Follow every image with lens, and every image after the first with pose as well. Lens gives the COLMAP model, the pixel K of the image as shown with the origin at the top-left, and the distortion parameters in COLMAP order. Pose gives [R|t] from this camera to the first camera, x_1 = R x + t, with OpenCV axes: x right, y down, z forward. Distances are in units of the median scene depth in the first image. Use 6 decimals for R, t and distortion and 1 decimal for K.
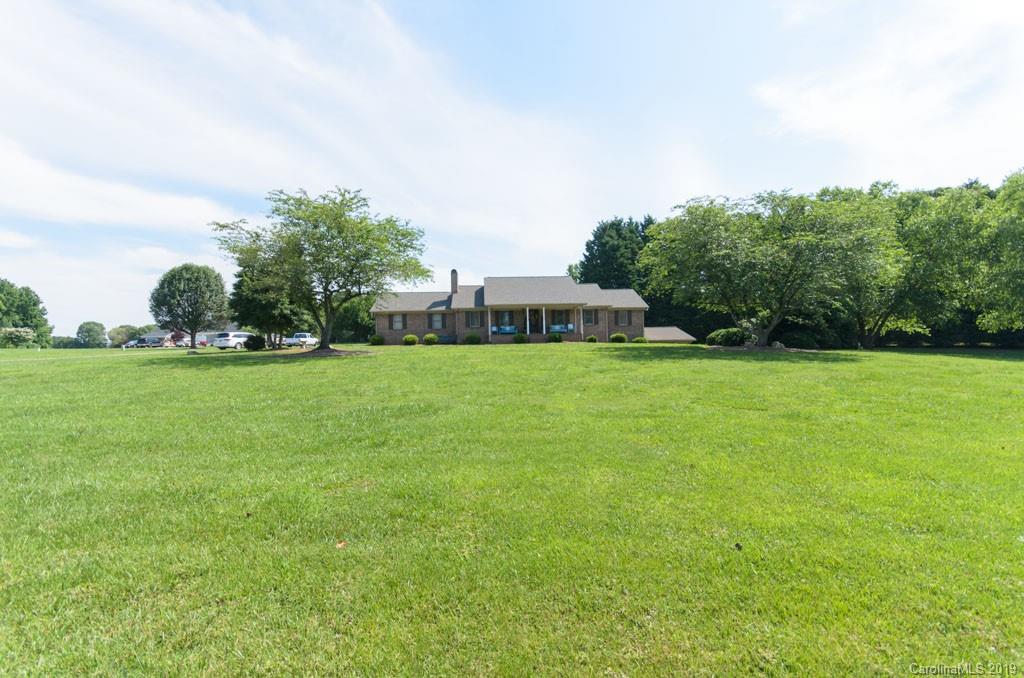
lens RADIAL K [[446.1, 0, 510.9], [0, 446.1, 344.4], [0, 0, 1]] dist [0.003313, 0.000047]
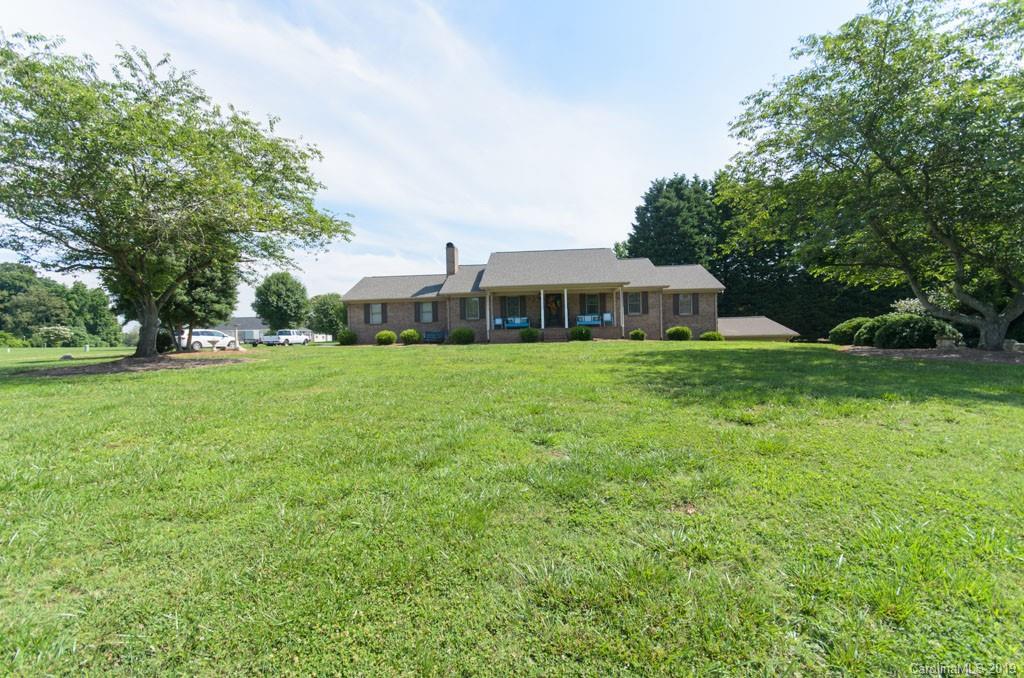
lens RADIAL K [[446.1, 0, 506.4], [0, 446.1, 332.1], [0, 0, 1]] dist [0.003313, 0.000047]
pose [[0.989889, -0.006585, -0.141689, 0.074228], [0.004133, 0.999837, -0.017588, -0.005109], [0.141782, 0.016825, 0.989755, 0.279468]]
